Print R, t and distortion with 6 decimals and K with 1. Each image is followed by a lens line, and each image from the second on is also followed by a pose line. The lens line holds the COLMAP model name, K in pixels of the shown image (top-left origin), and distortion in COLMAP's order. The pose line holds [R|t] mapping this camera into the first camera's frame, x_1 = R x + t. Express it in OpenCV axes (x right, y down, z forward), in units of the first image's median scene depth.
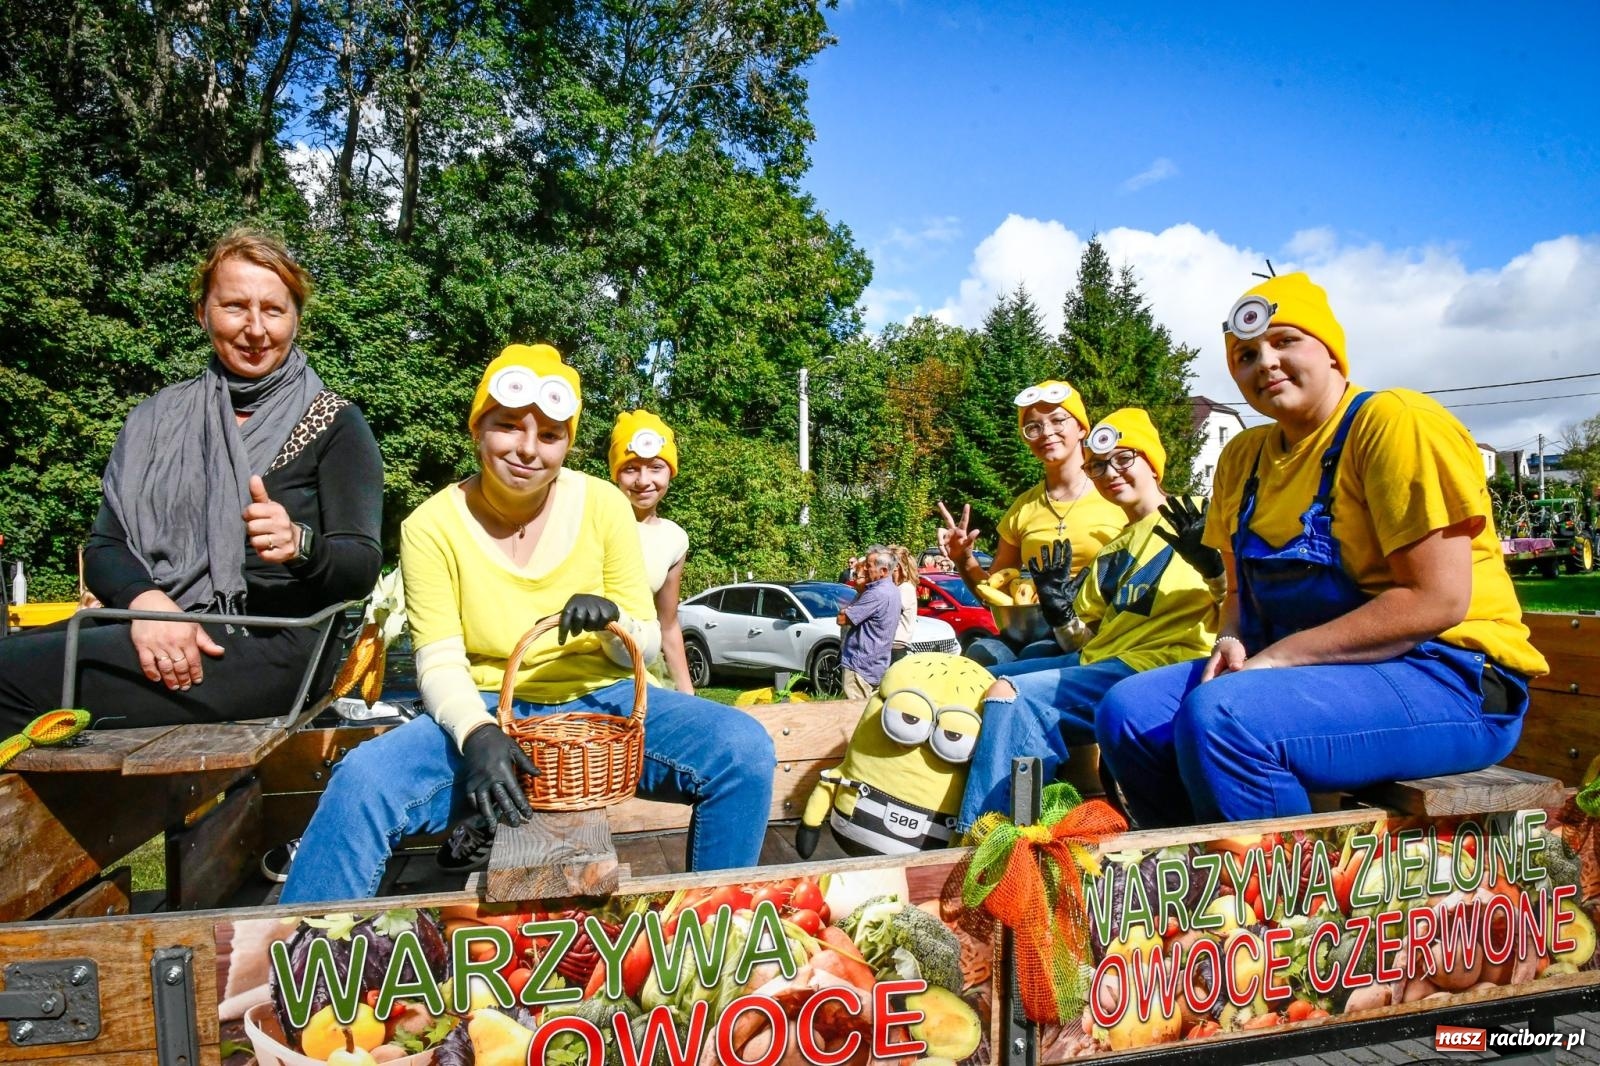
lens RADIAL K [[1111.1, 0, 800.0], [0, 1111.1, 533.0], [0, 0, 1]] dist [-0.041490, 0.003292]
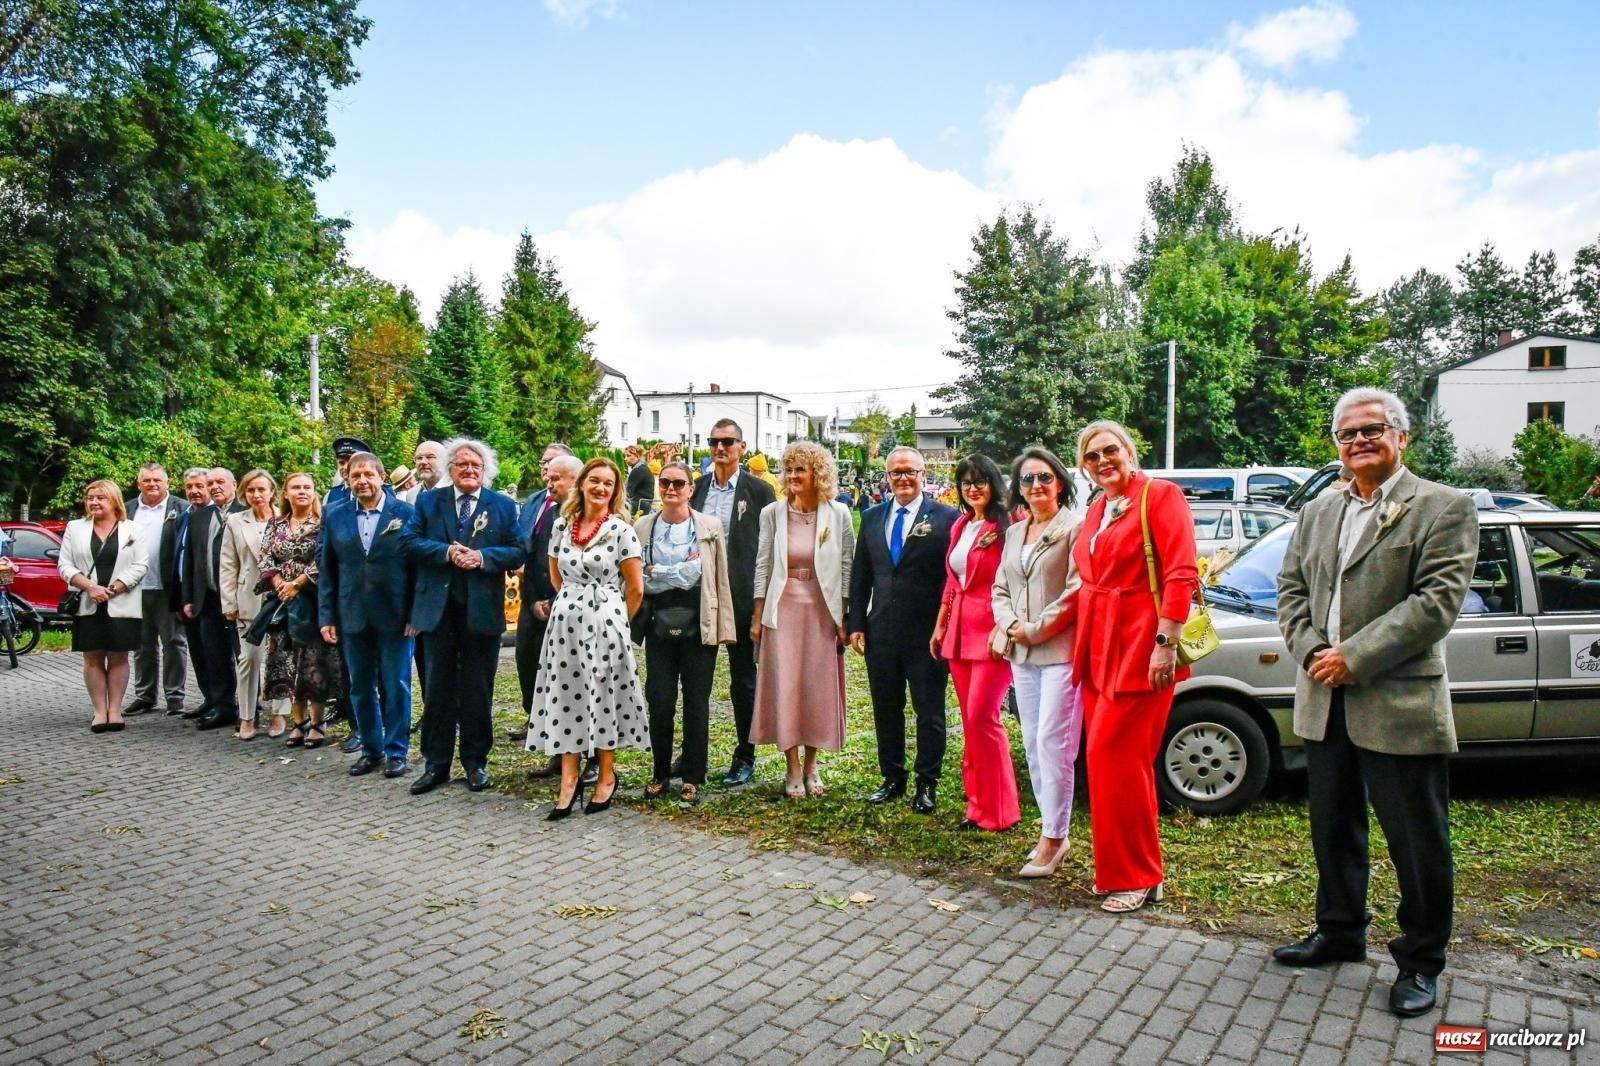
lens RADIAL K [[3586.7, 0, 800.0], [0, 3586.7, 533.0], [0, 0, 1]] dist [0.061960, 0.077066]
pose [[0.847668, 0.003920, 0.530513, -1.580307], [-0.021201, 0.999424, 0.026489, -0.046784], [-0.530104, -0.033701, 0.847263, -2.526223]]
